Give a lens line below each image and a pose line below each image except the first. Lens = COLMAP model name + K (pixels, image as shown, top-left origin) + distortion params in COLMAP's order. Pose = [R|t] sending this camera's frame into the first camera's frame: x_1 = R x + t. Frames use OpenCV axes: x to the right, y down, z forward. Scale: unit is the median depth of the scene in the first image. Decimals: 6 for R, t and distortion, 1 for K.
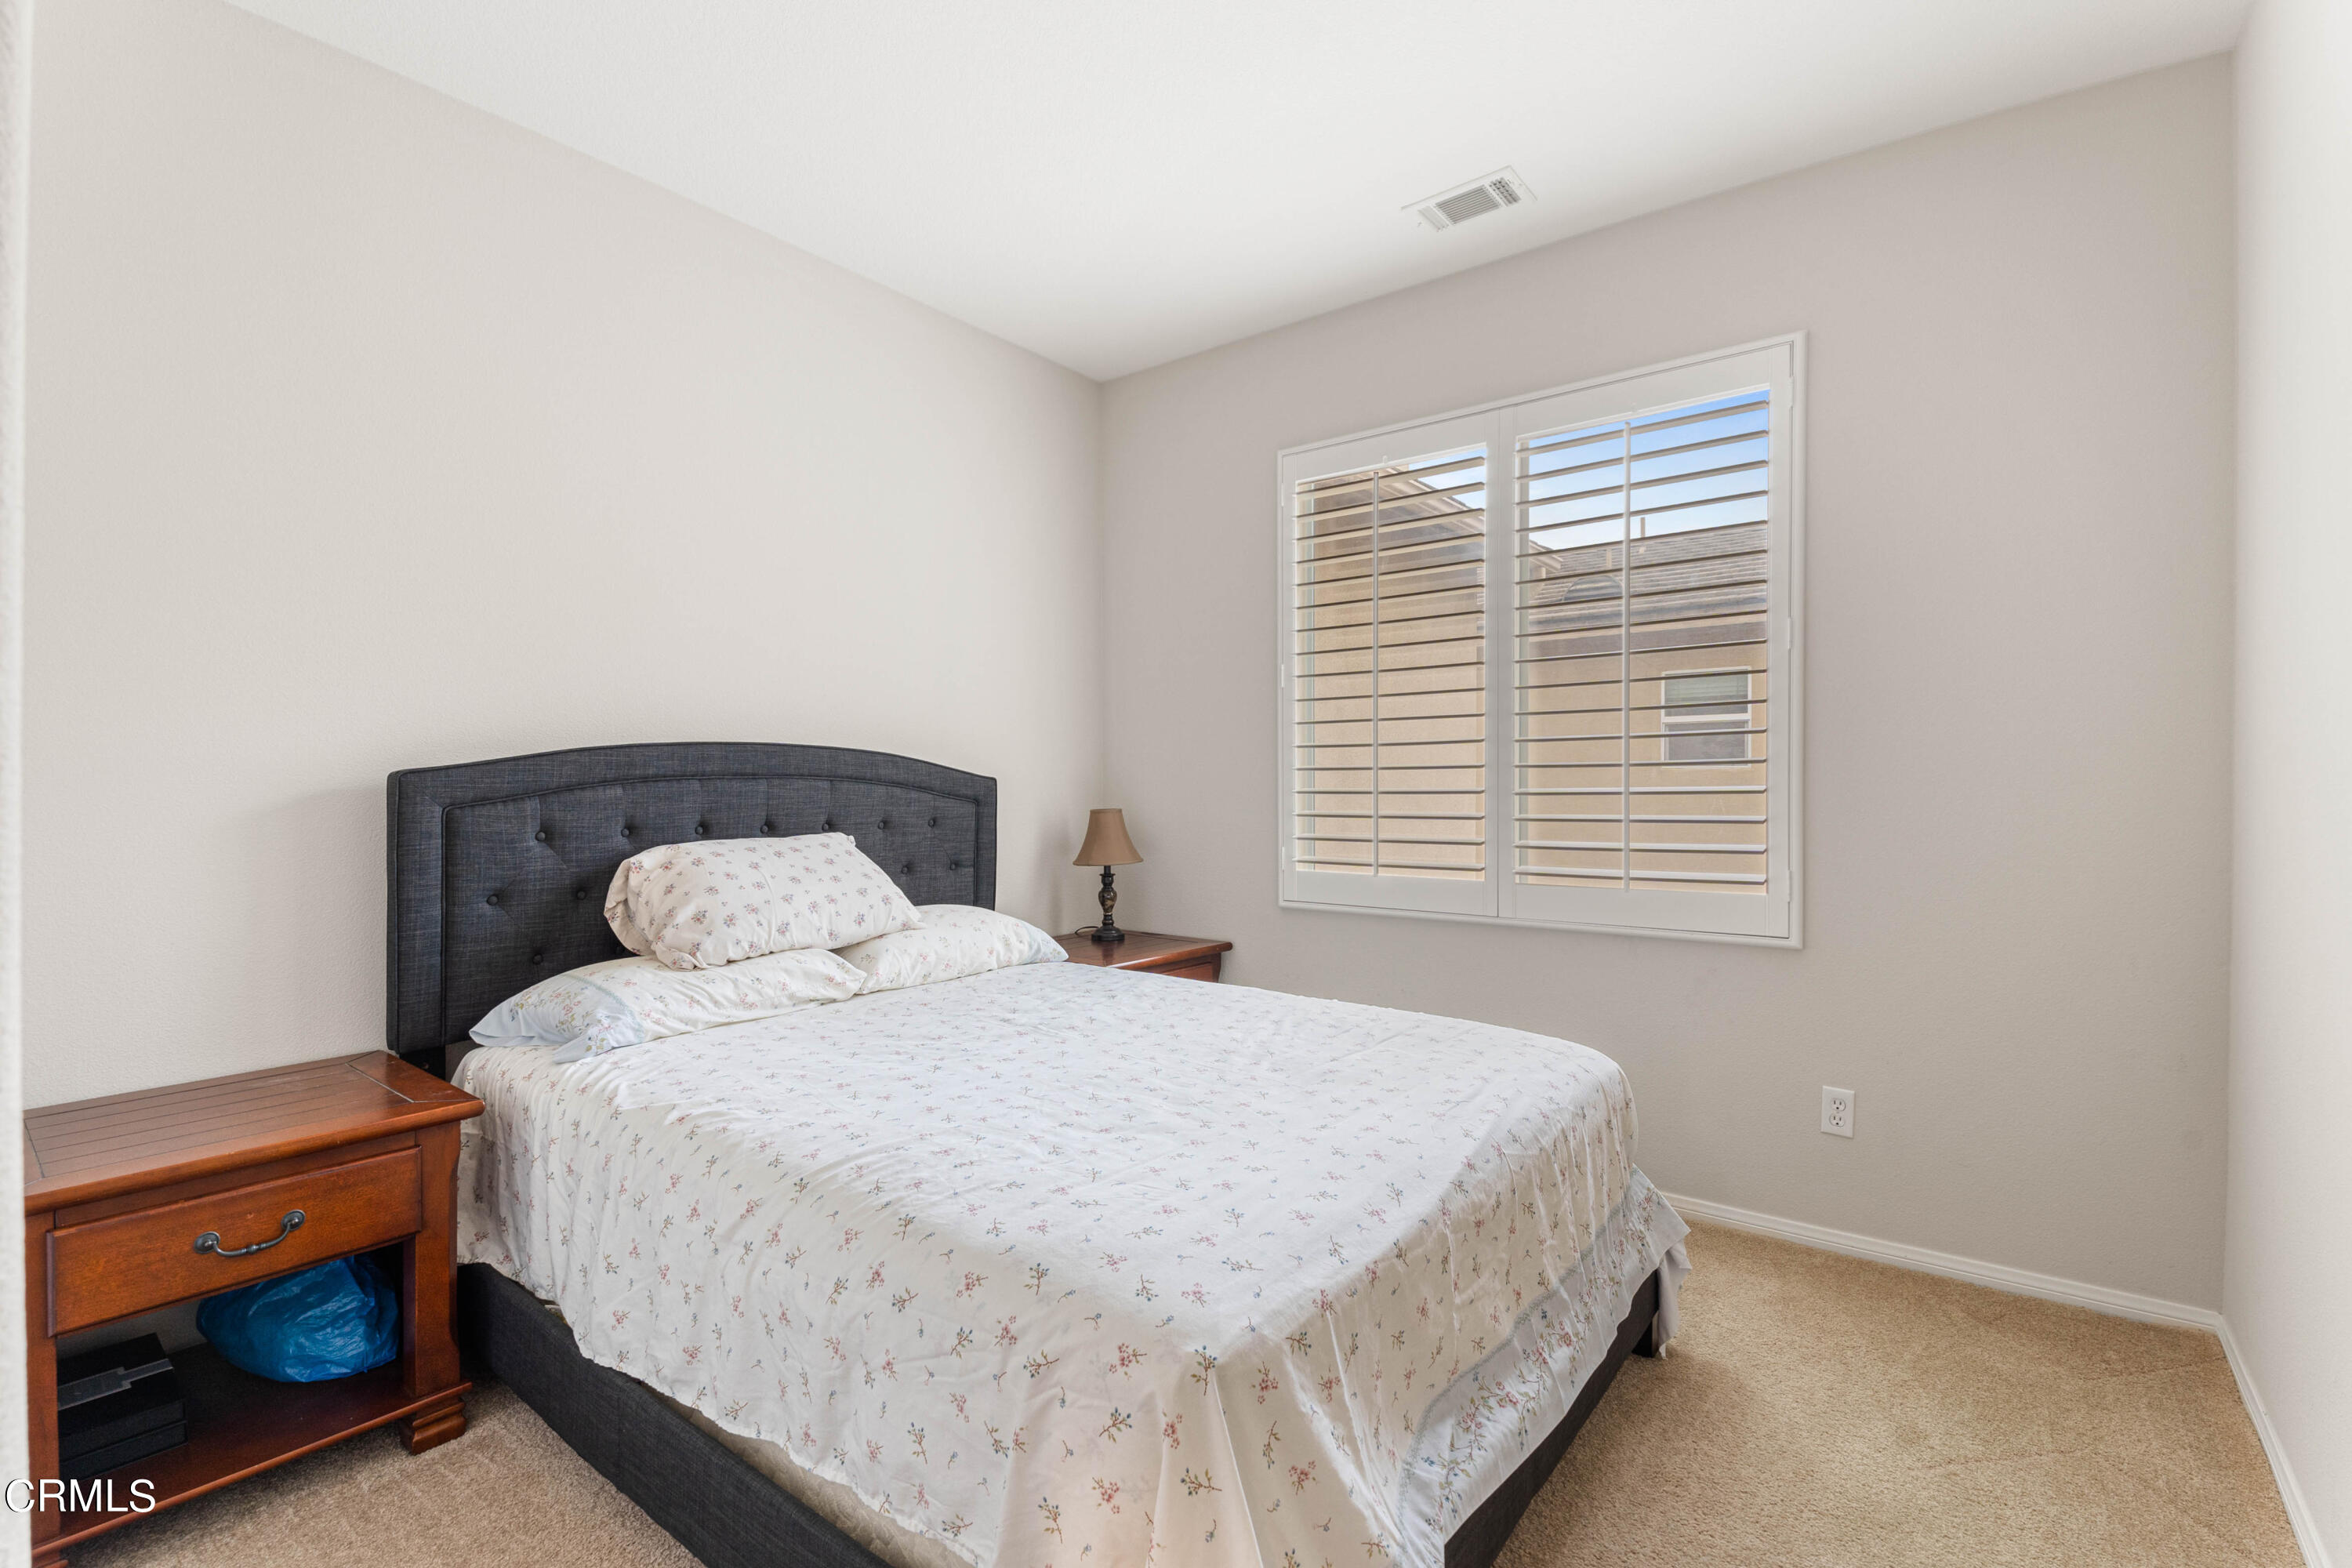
lens RADIAL K [[1057.0, 0, 1174.4], [0, 1057.0, 791.0], [0, 0, 1]] dist [0.004983, -0.001305]
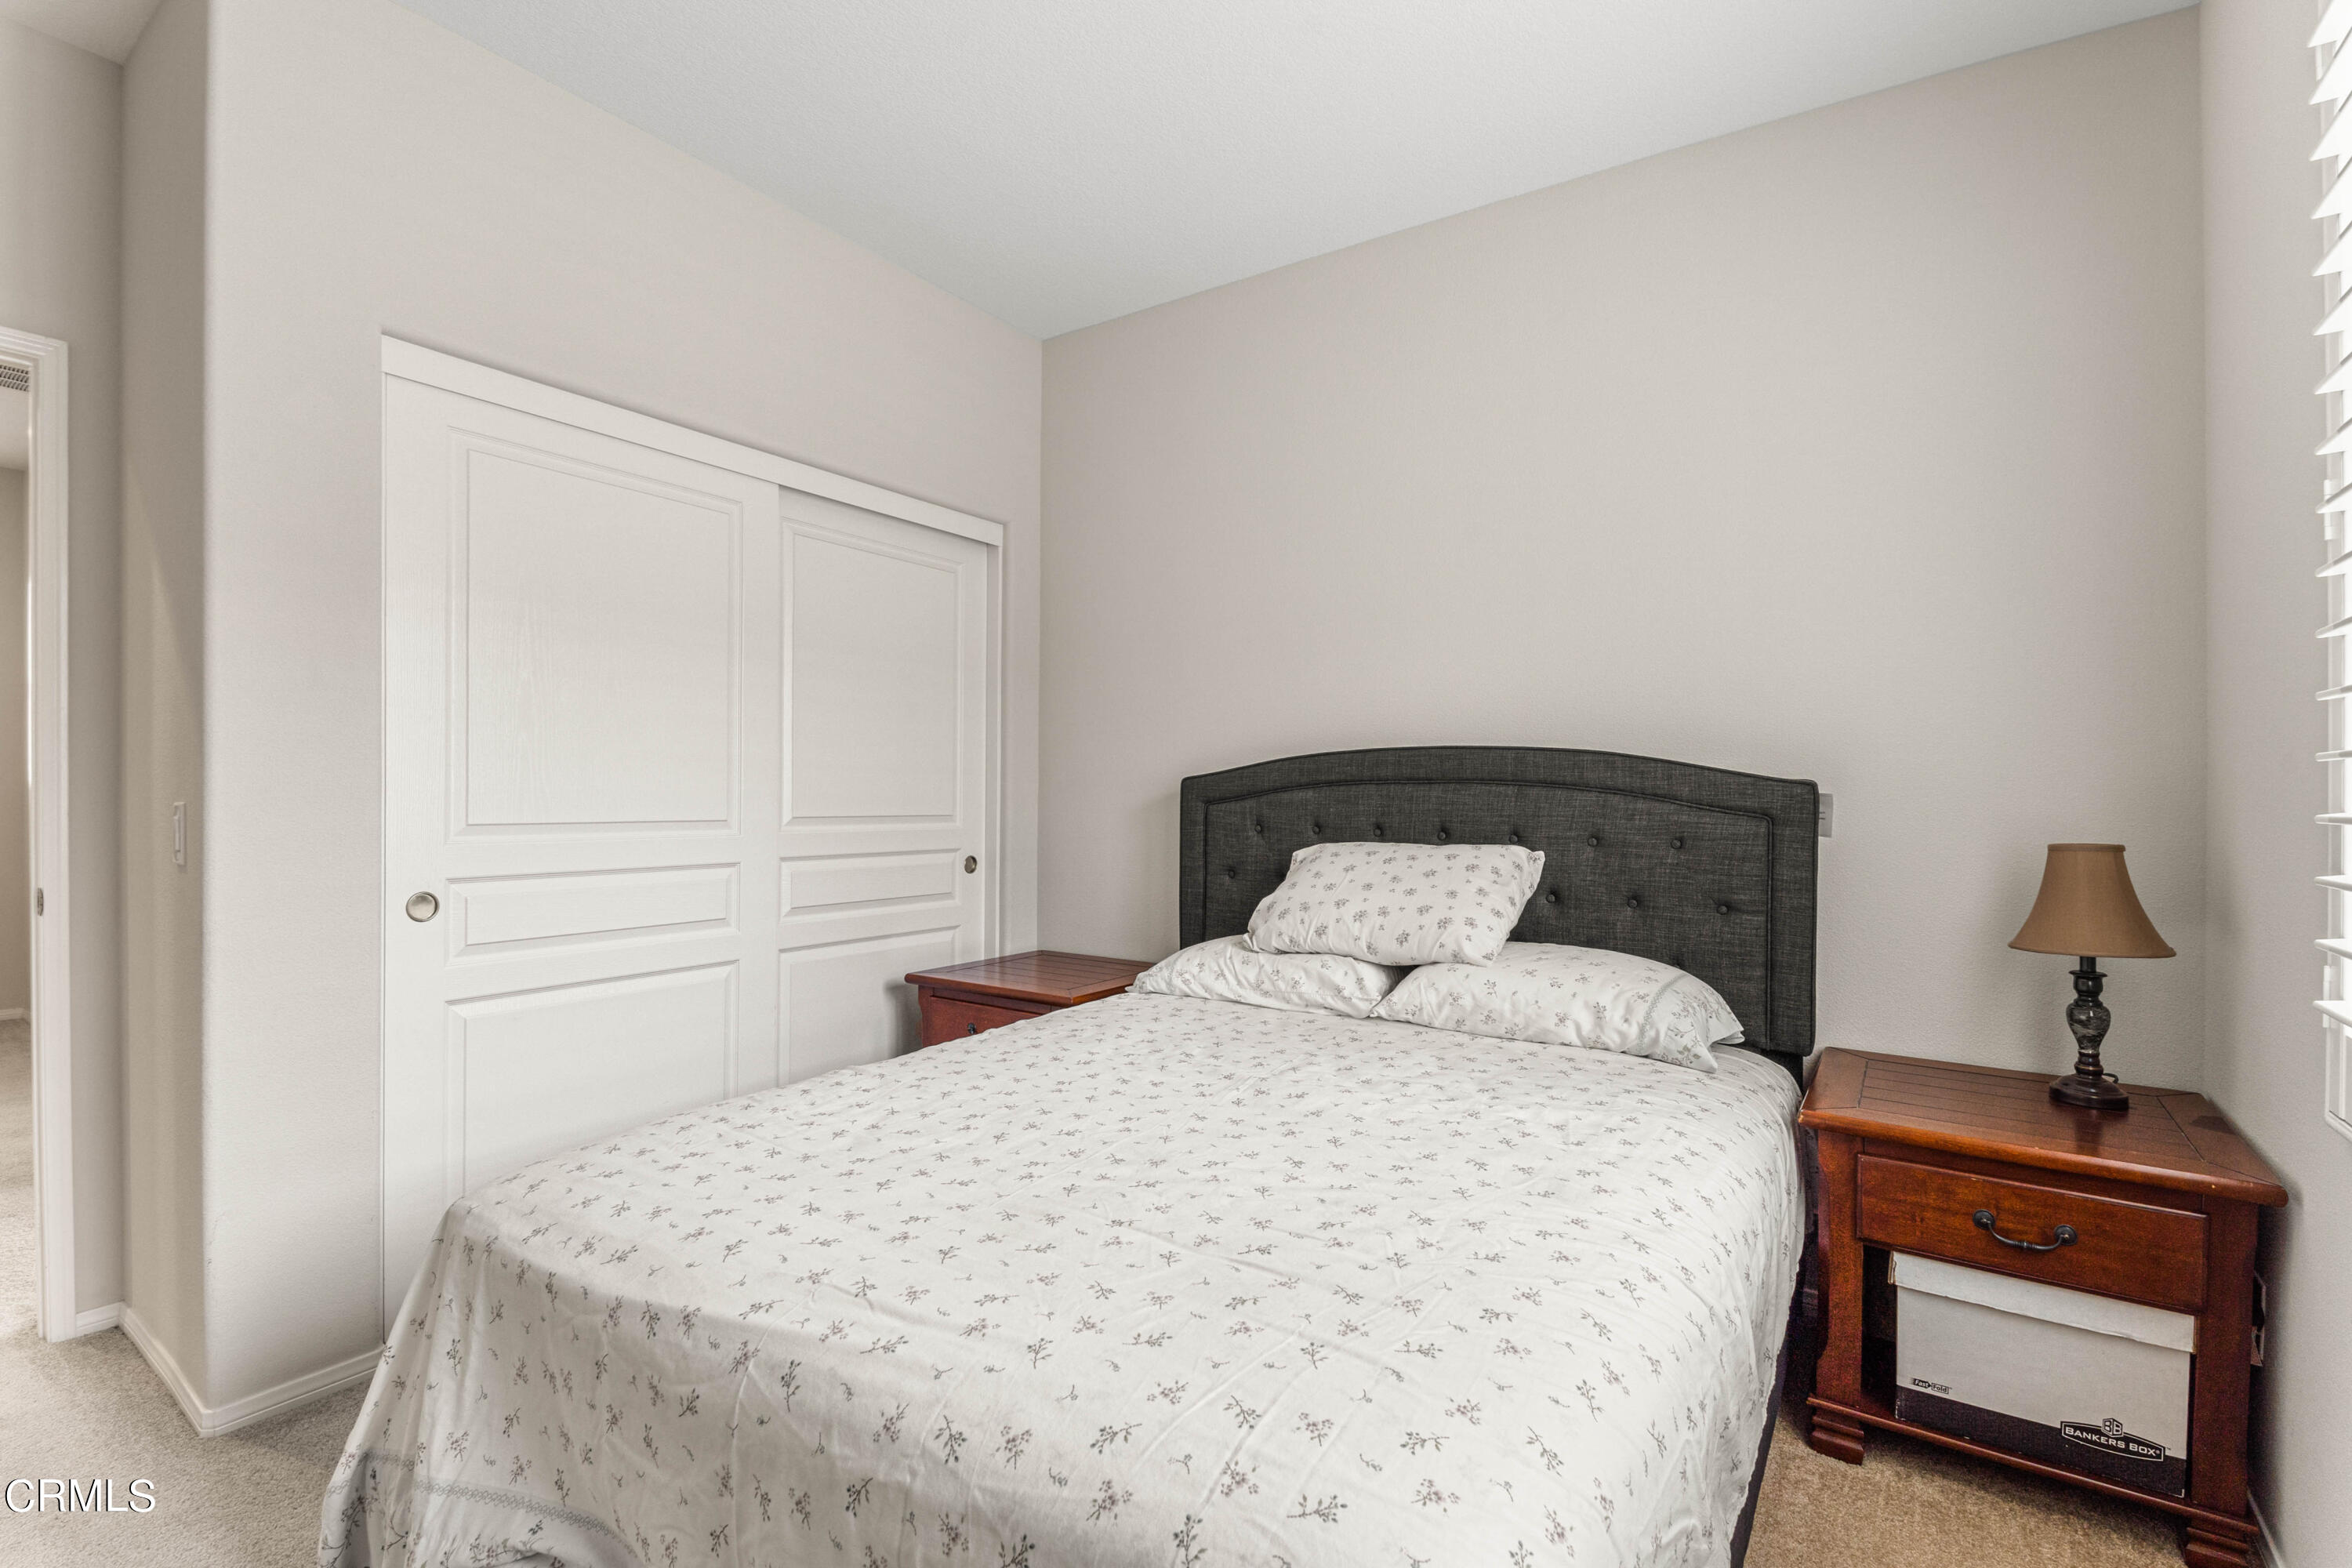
lens RADIAL K [[1057.0, 0, 1176.0], [0, 1057.0, 782.6], [0, 0, 1]] dist [0.004983, -0.001305]
pose [[0.066303, 0.001668, -0.997798, 0.589632], [-0.014015, 0.999902, 0.000740, -0.010100], [0.997701, 0.013935, 0.066320, 0.737992]]
